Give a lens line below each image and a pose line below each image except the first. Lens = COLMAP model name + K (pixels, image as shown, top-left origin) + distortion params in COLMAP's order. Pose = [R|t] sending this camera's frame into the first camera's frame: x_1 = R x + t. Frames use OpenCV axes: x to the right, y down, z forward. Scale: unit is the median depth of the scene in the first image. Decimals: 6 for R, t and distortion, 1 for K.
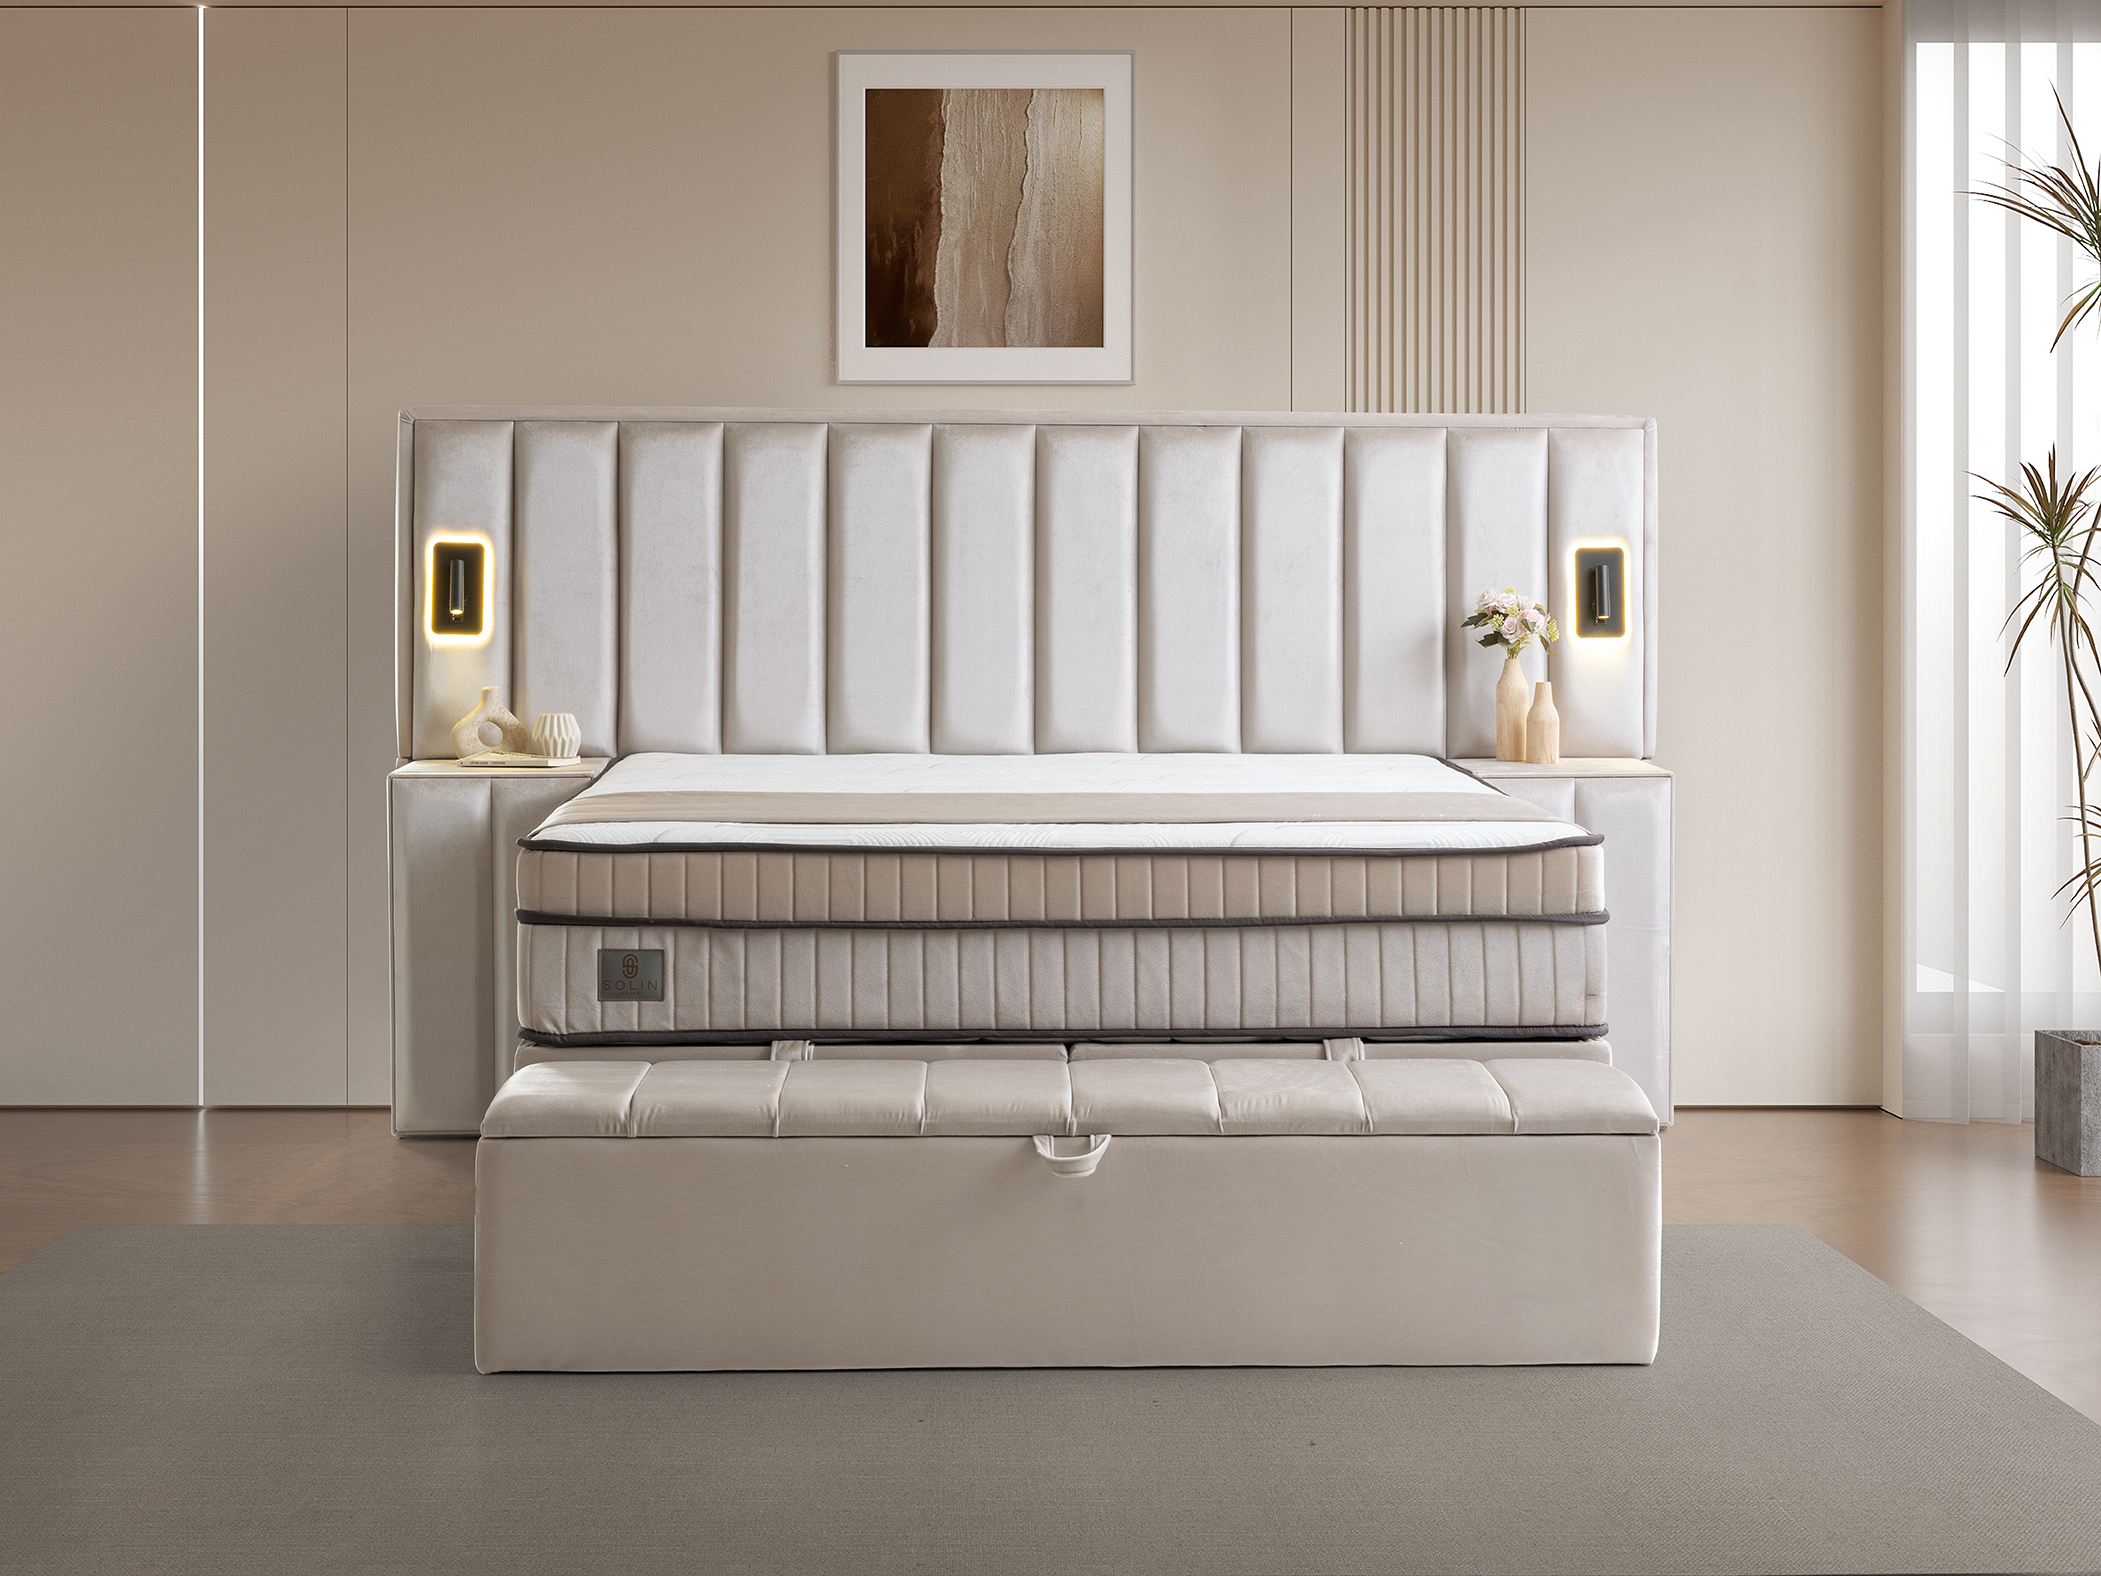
lens RADIAL K [[4136.8, 0, 1058.8], [0, 4136.8, 783.2], [0, 0, 1]] dist [0.050647, 0.000000]
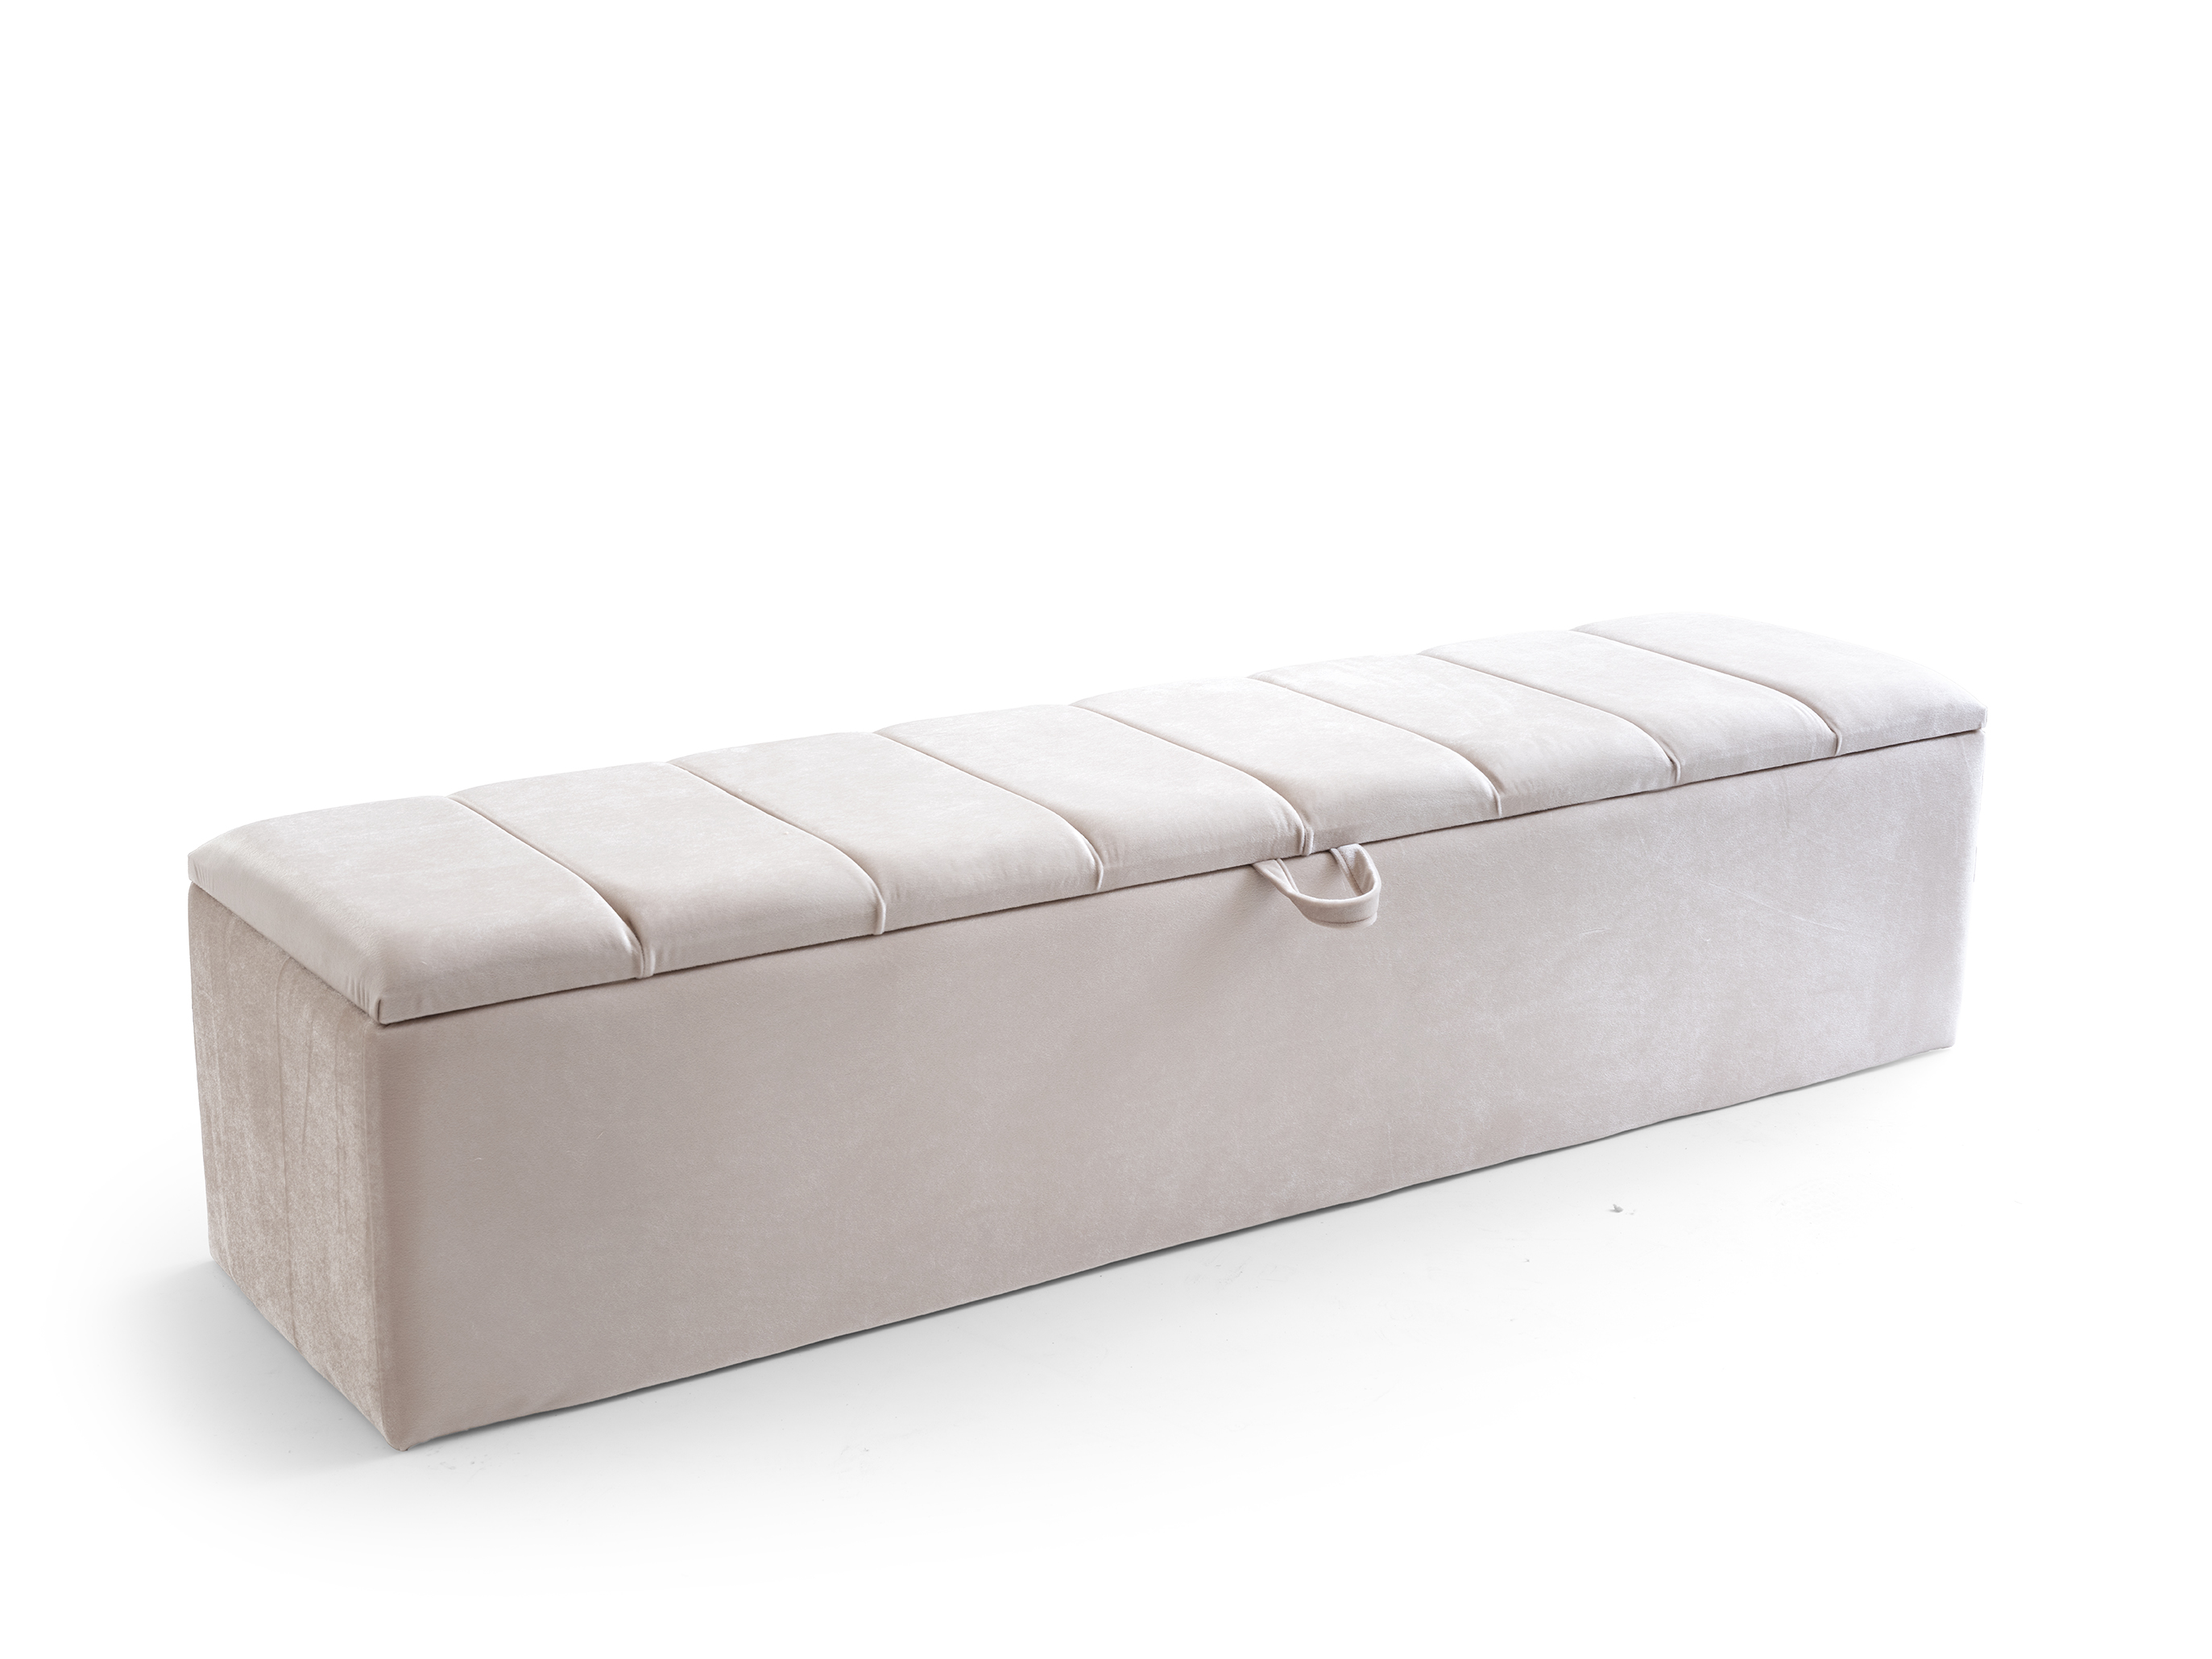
lens RADIAL K [[3206.2, 0, 1101.2], [0, 3206.2, 844.8], [0, 0, 1]] dist [0.023186, 0.000000]
pose [[0.844592, -0.146234, 0.515054, -0.188791], [0.029096, 0.973093, 0.228568, -0.017987], [-0.534620, -0.178060, 0.826121, 0.443181]]
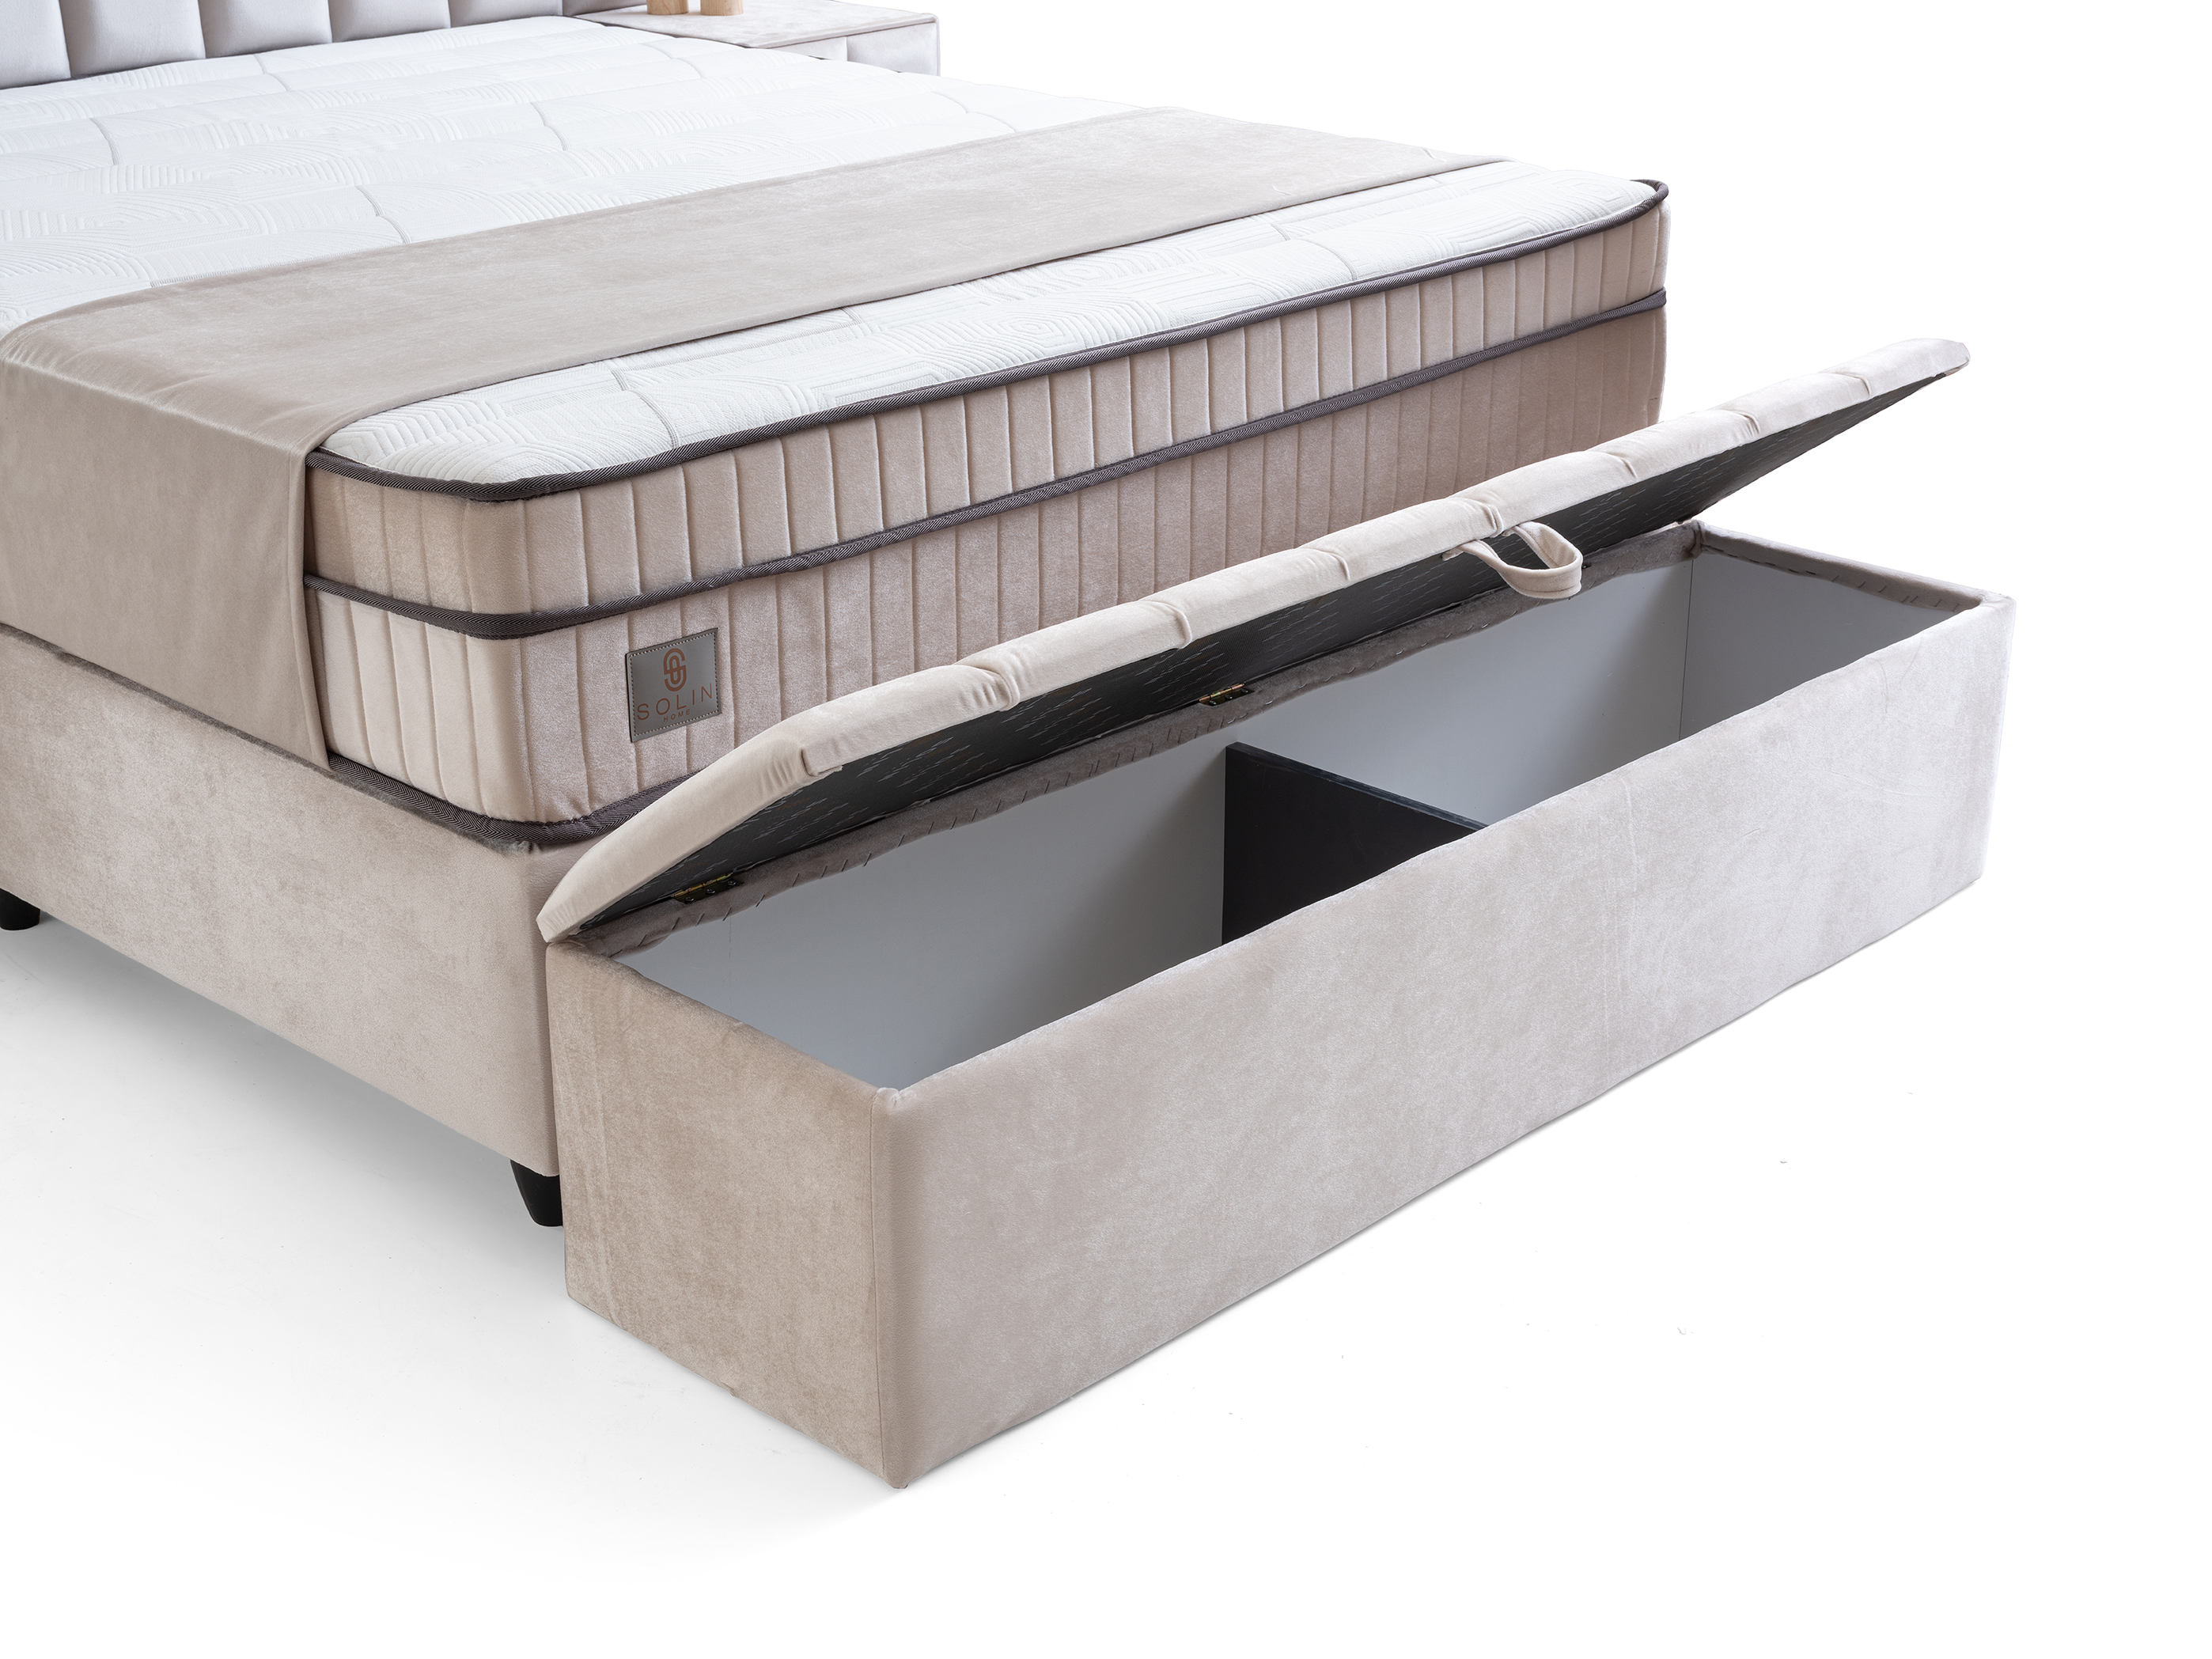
lens RADIAL K [[3206.5, 0, 1093.3], [0, 3206.5, 810.8], [0, 0, 1]] dist [0.023186, 0.000000]
pose [[0.700466, -0.272059, 0.659797, -0.272286], [0.047556, 0.940229, 0.337205, -0.063021], [-0.712100, -0.204823, 0.671536, 0.503472]]
